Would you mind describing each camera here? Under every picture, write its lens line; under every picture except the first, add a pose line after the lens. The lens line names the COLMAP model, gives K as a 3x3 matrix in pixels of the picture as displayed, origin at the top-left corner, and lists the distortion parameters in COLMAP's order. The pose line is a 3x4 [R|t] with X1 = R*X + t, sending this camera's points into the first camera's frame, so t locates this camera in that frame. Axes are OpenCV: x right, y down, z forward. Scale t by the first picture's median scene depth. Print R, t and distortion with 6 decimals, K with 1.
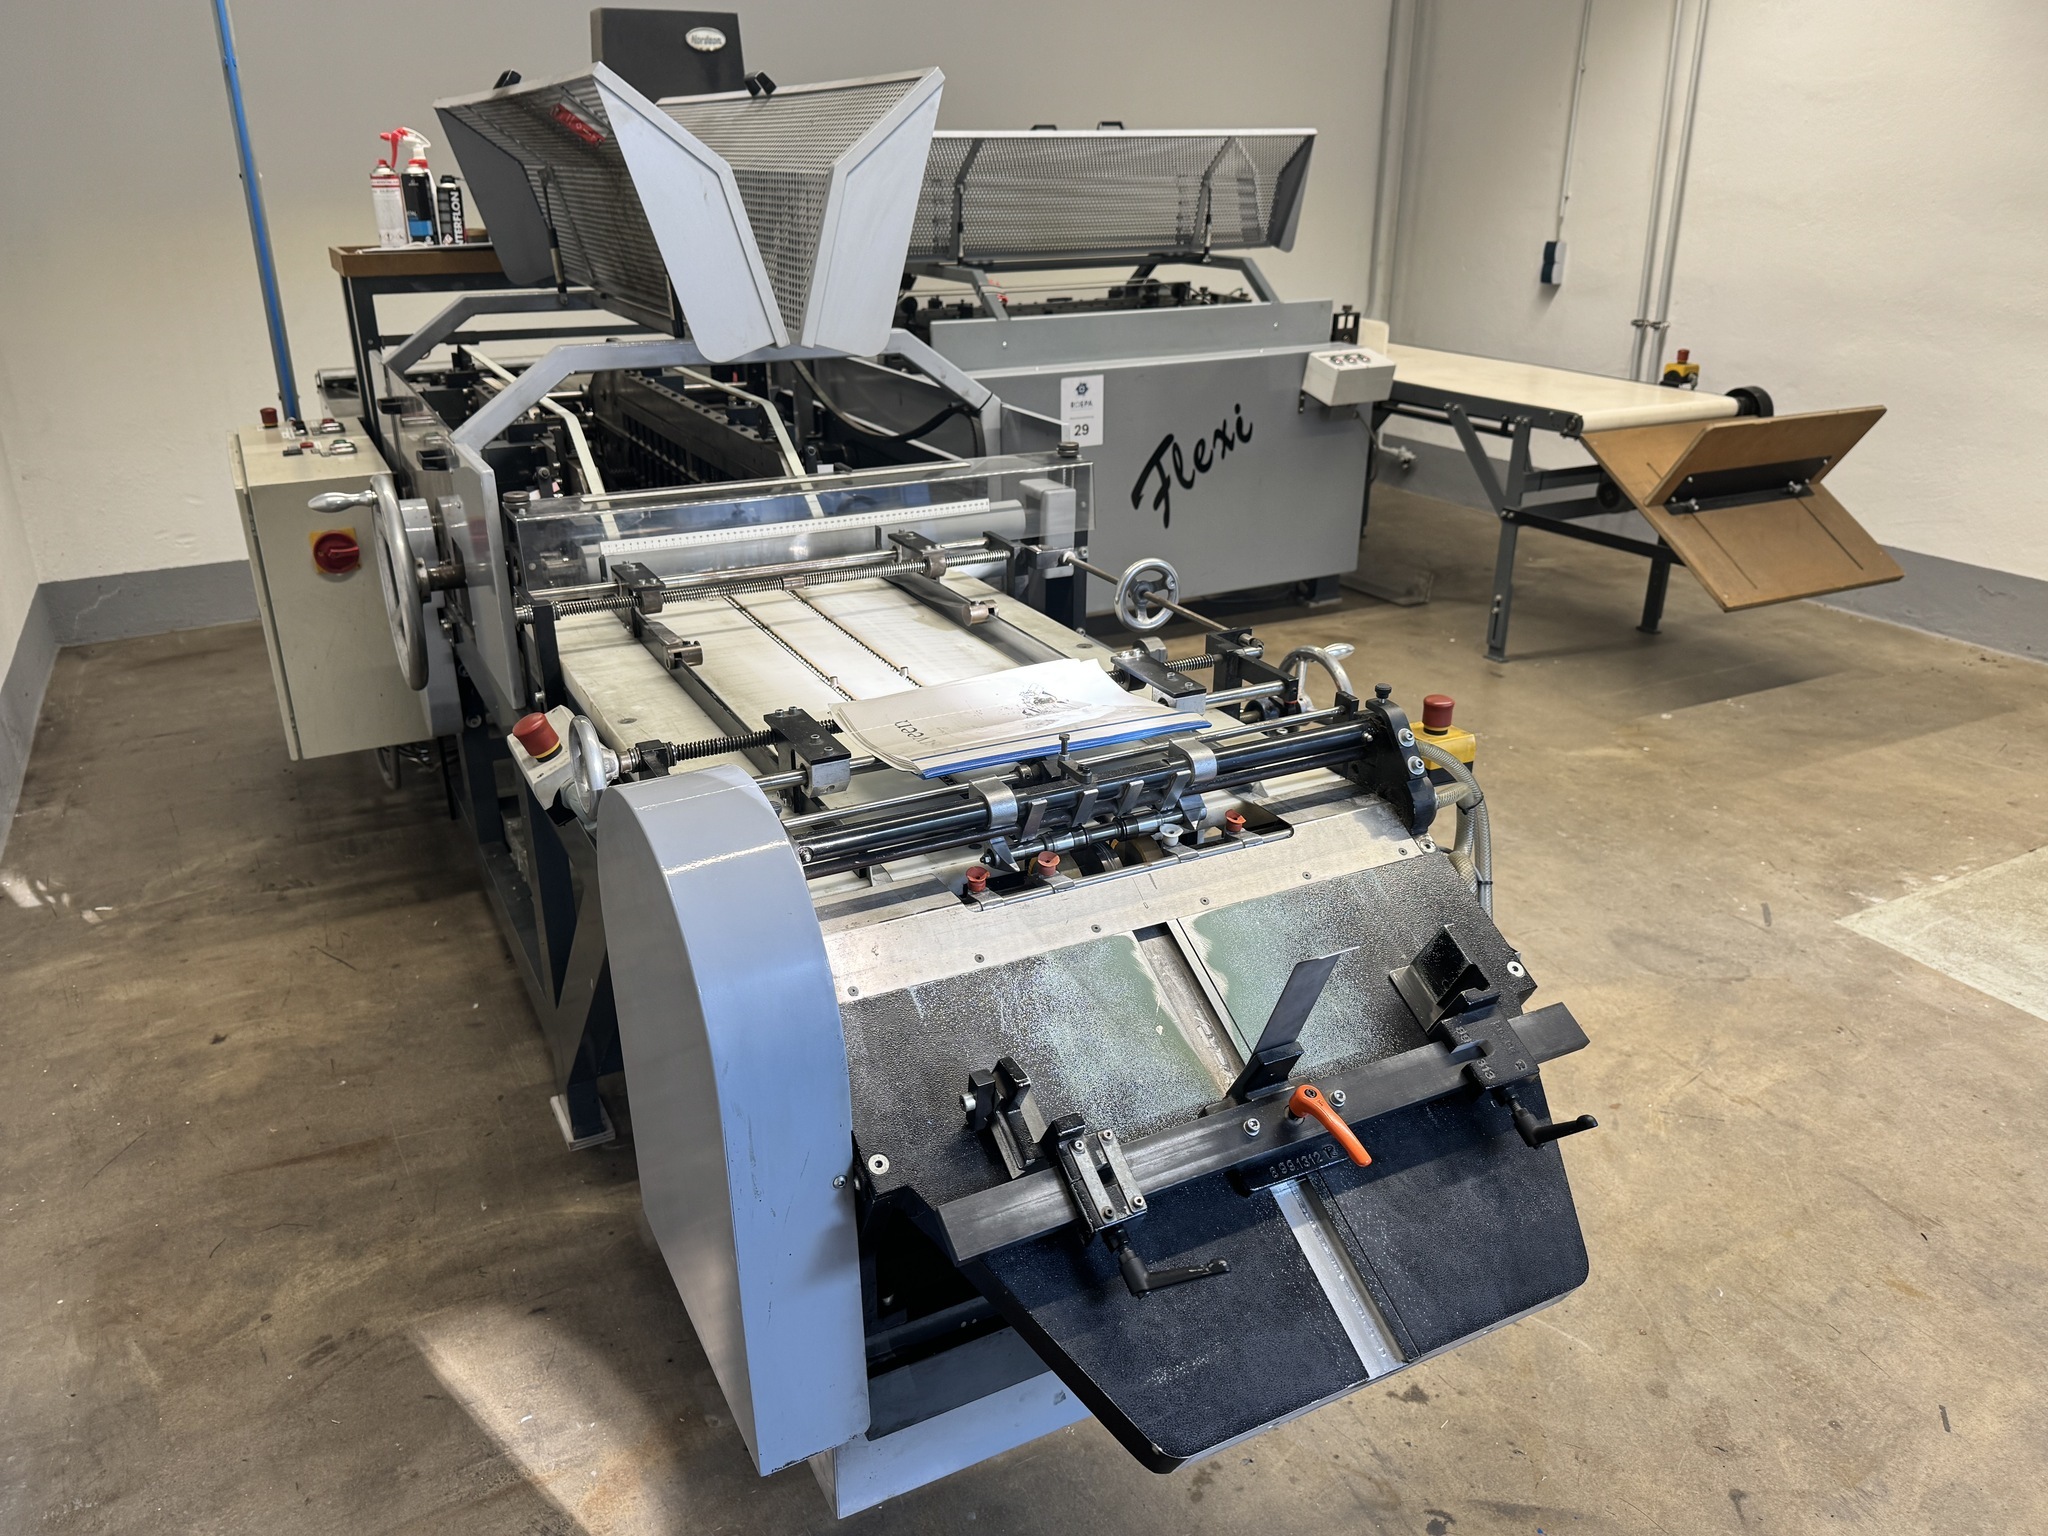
lens RADIAL K [[1509.8, 0, 1024.0], [0, 1509.8, 768.0], [0, 0, 1]] dist [0.003013, -0.000592]
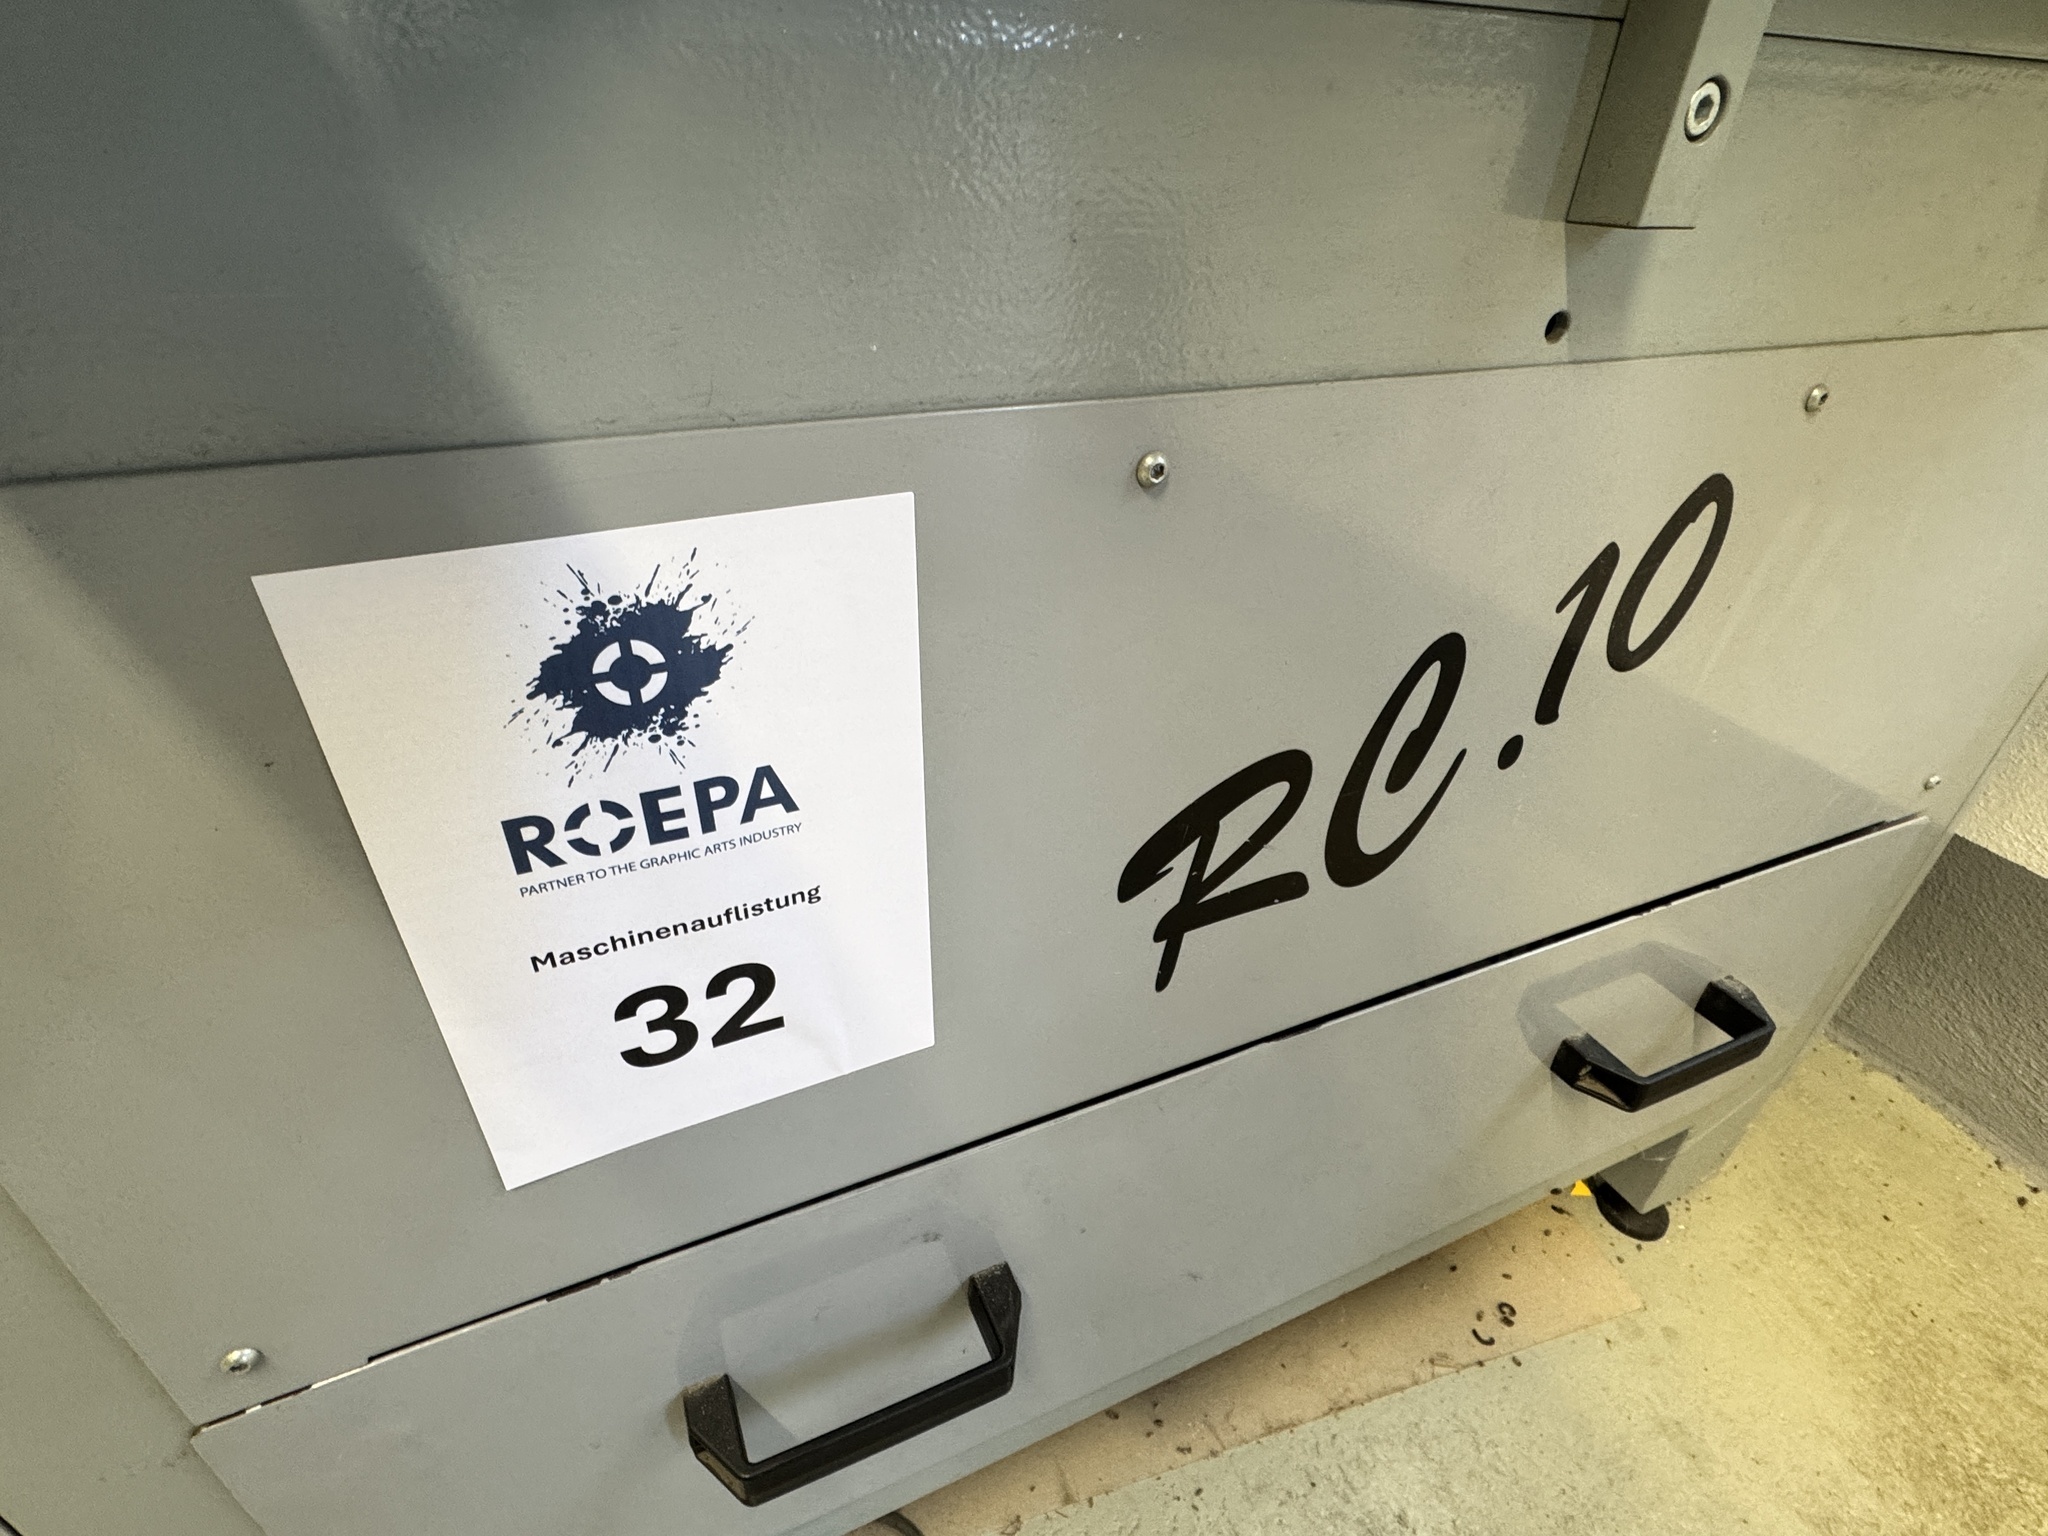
lens RADIAL K [[1017.1, 0, 1013.8], [0, 1017.1, 771.3], [0, 0, 1]] dist [0.001133, 0.000617]
pose [[0.997839, 0.062112, -0.021424, 0.060388], [-0.056823, 0.979517, 0.193180, -0.255689], [0.032984, -0.191545, 0.980929, 0.939364]]
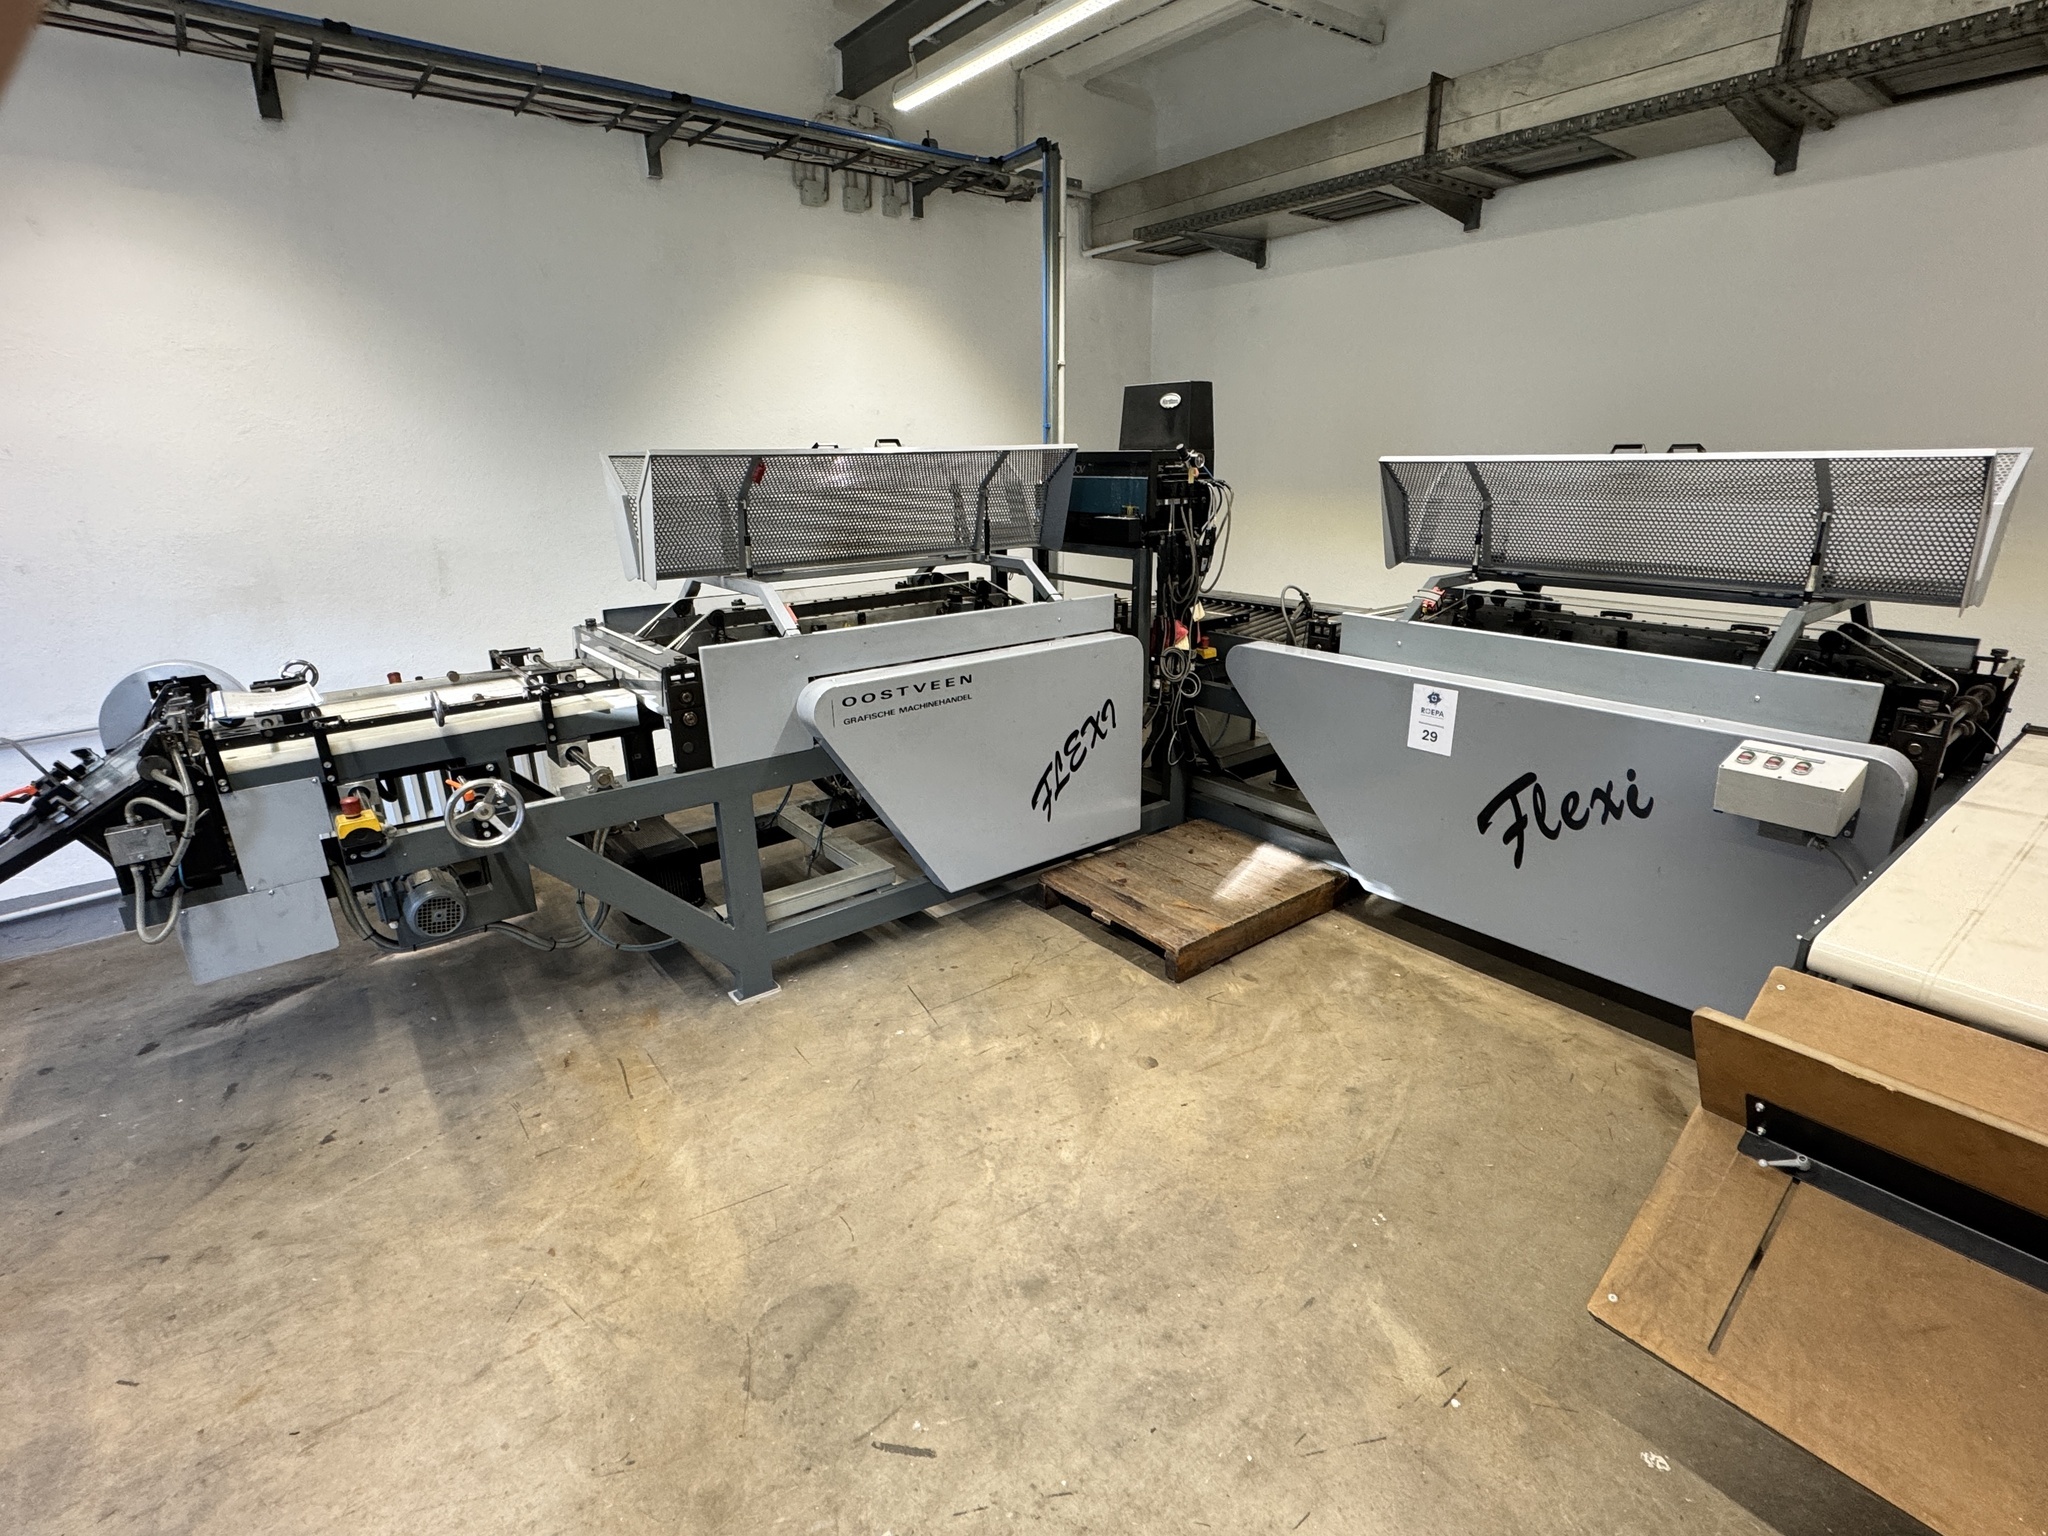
lens RADIAL K [[969.0, 0, 1024.0], [0, 969.0, 768.0], [0, 0, 1]] dist [-0.001006, -0.000102]
pose [[0.189574, 0.312814, -0.930703, 0.608339], [-0.356949, 0.904992, 0.231466, -0.259140], [0.914685, 0.288333, 0.283222, 0.569016]]
